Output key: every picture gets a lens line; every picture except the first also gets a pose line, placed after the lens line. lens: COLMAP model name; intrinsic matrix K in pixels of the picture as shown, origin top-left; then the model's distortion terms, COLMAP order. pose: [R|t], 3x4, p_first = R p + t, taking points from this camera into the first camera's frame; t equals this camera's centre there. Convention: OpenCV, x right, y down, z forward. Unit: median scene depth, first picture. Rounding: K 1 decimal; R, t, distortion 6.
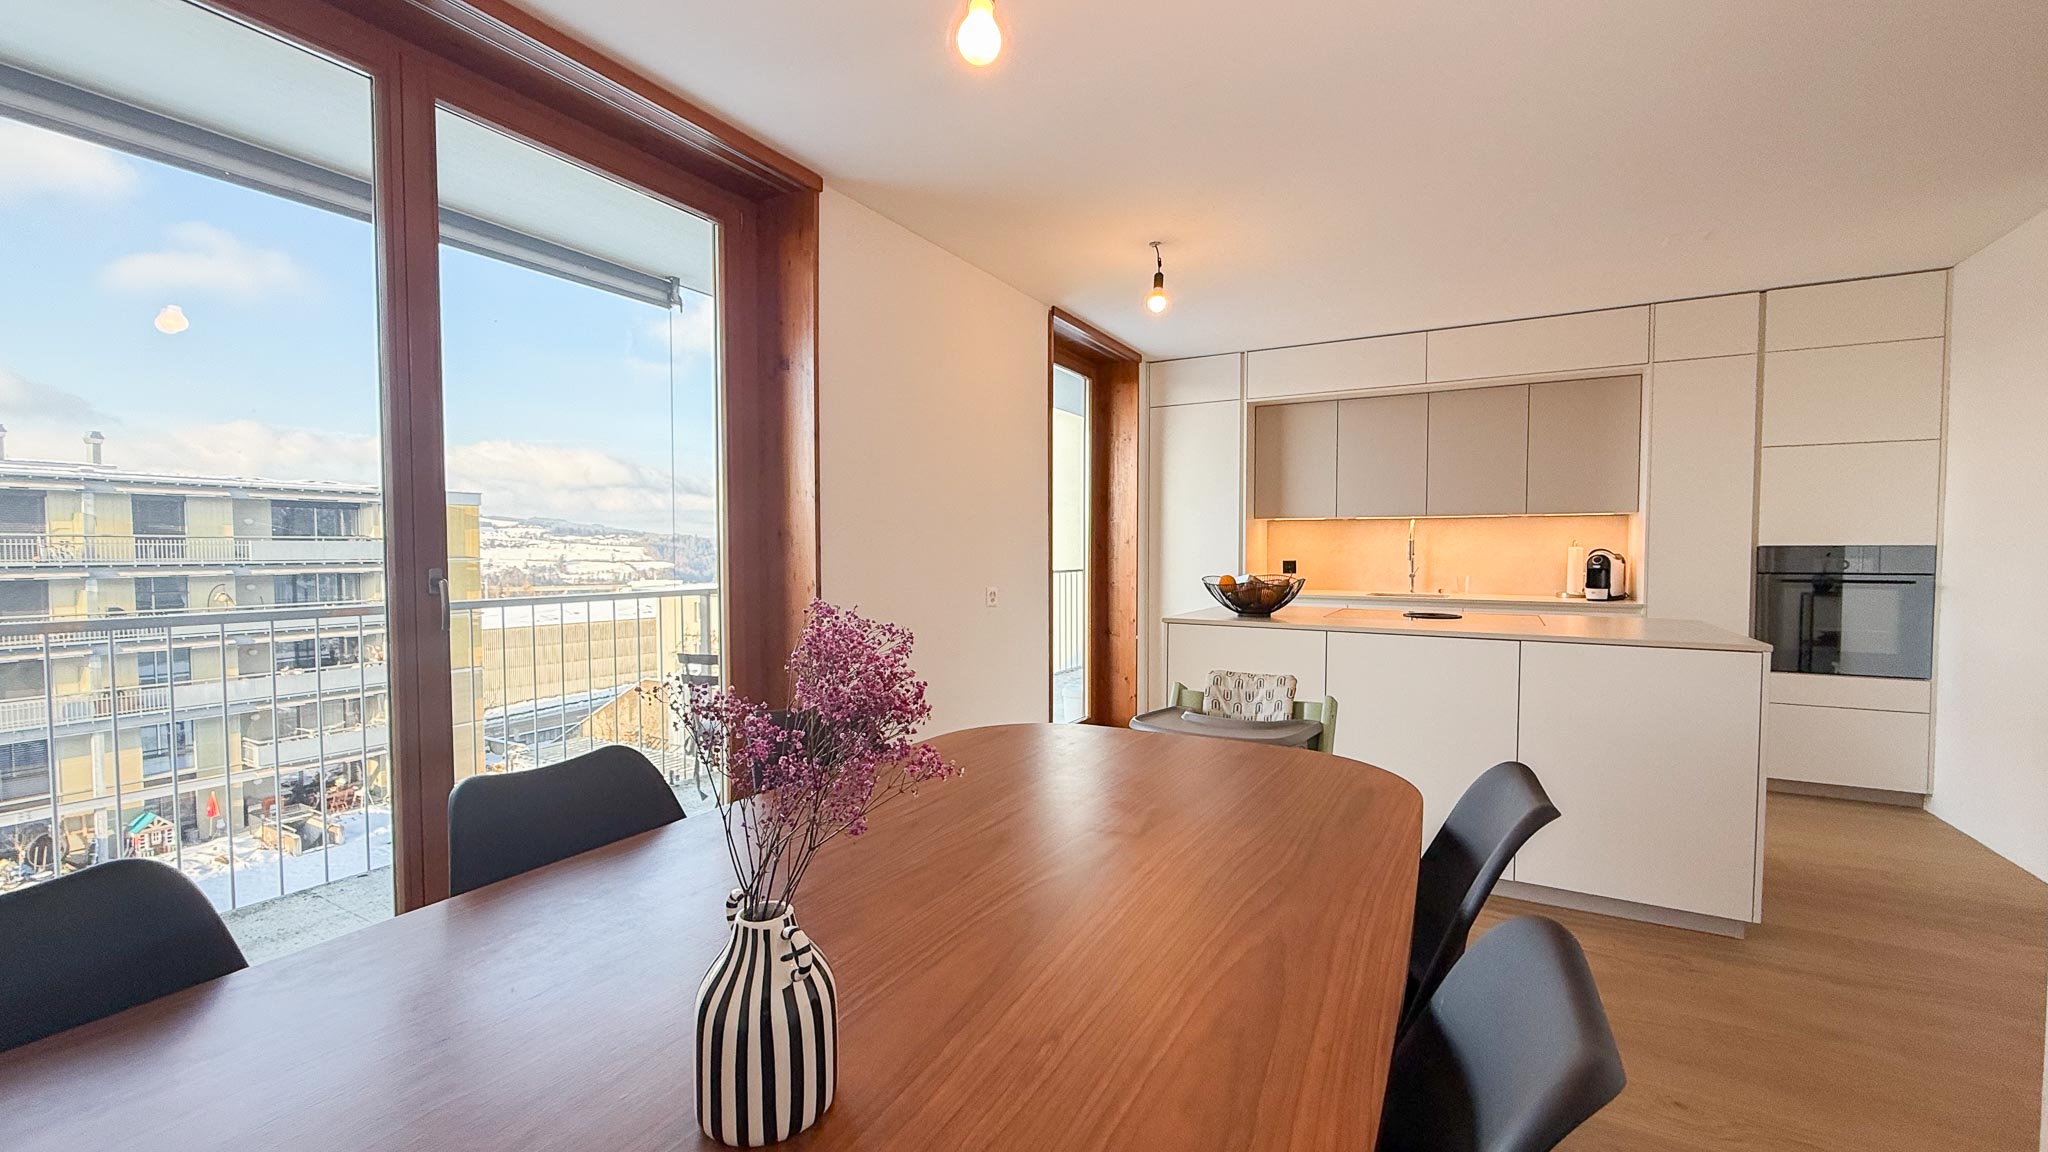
lens RADIAL K [[809.3, 0, 1028.7], [0, 809.3, 583.6], [0, 0, 1]] dist [-0.001326, -0.000574]
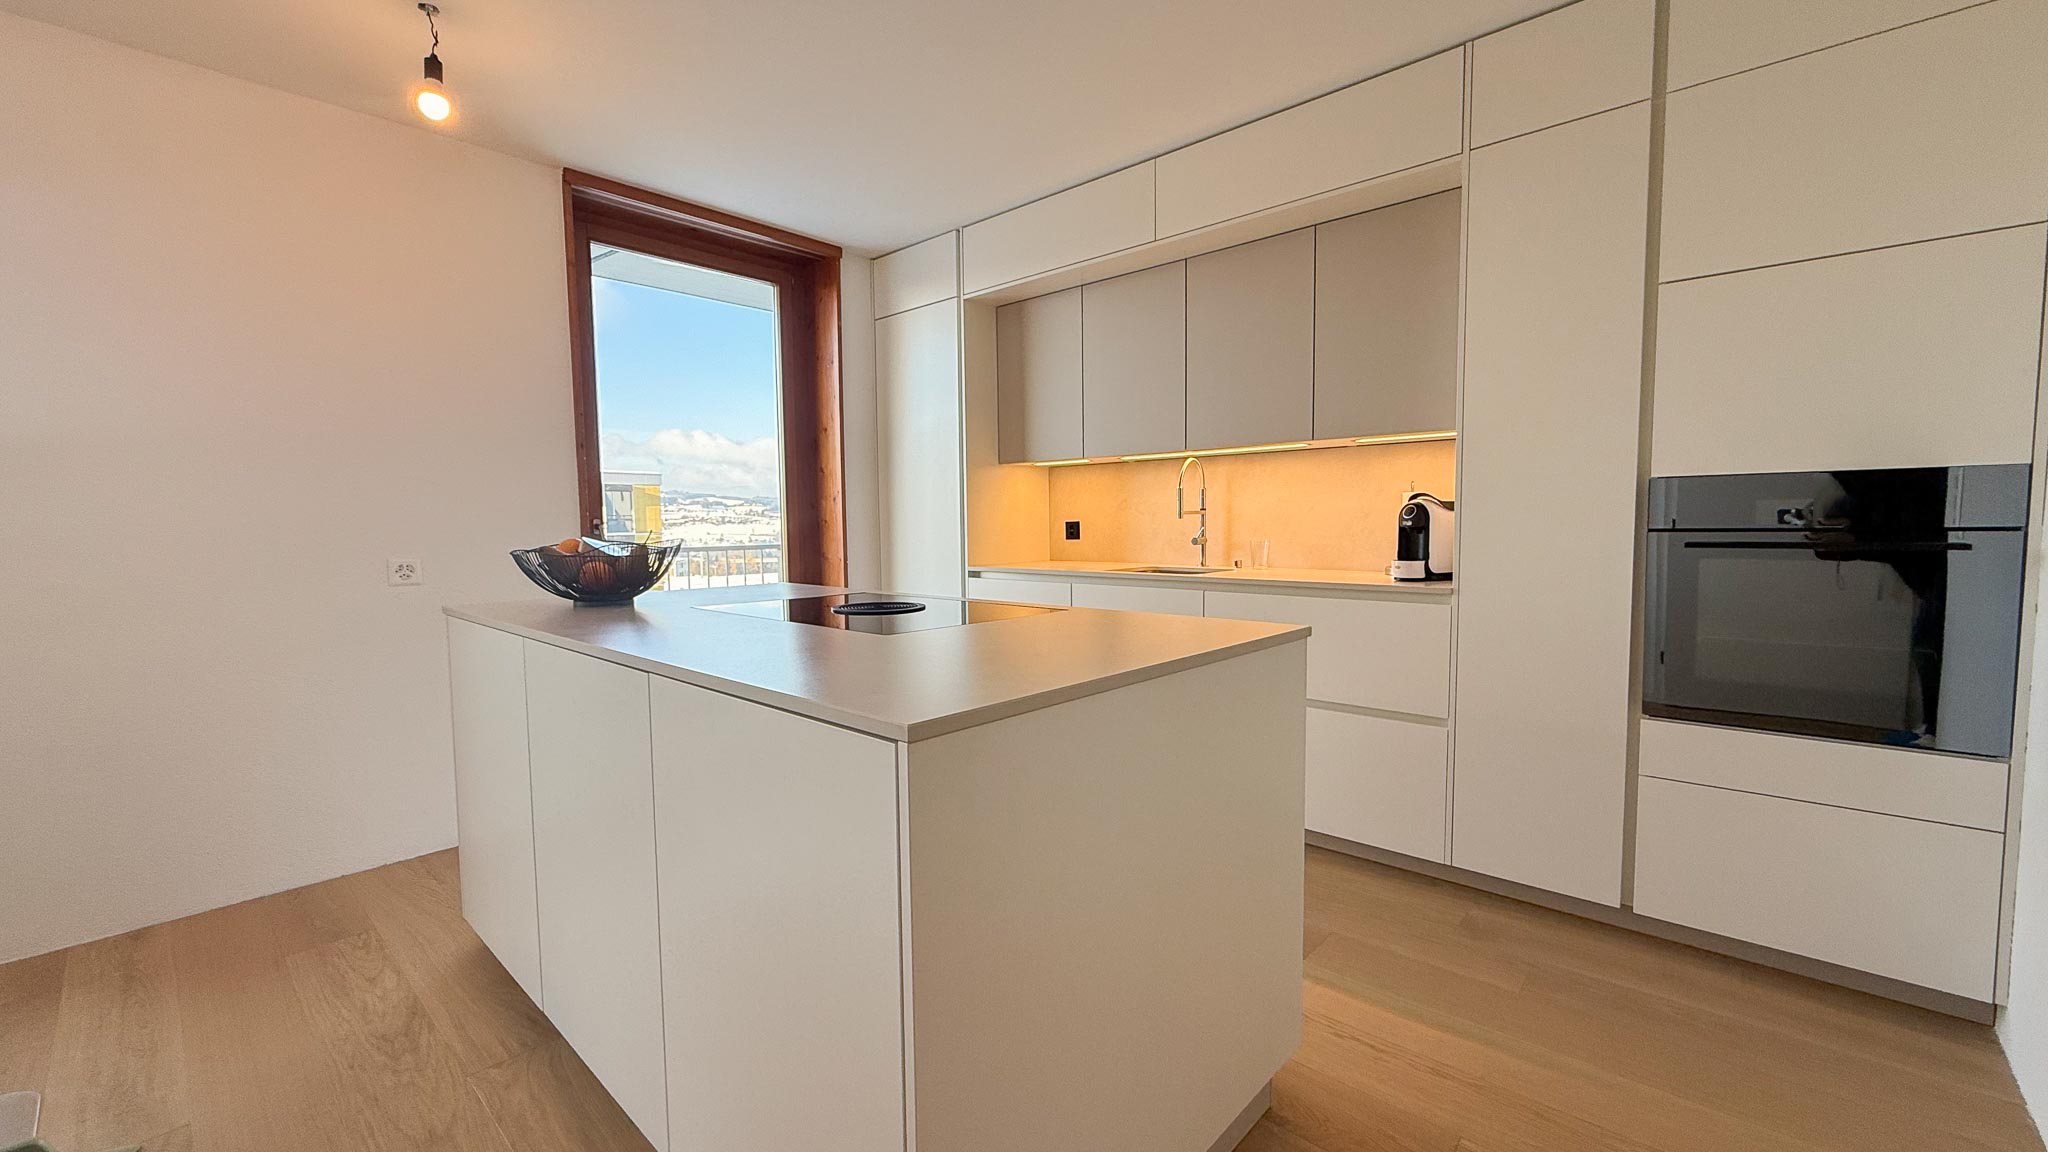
lens RADIAL K [[809.3, 0, 1020.9], [0, 809.3, 578.3], [0, 0, 1]] dist [-0.001326, -0.000574]
pose [[0.974613, 0.005115, -0.223836, 0.560977], [0.001479, 0.999570, 0.029282, 0.001312], [0.223890, -0.028869, 0.974187, 0.361586]]
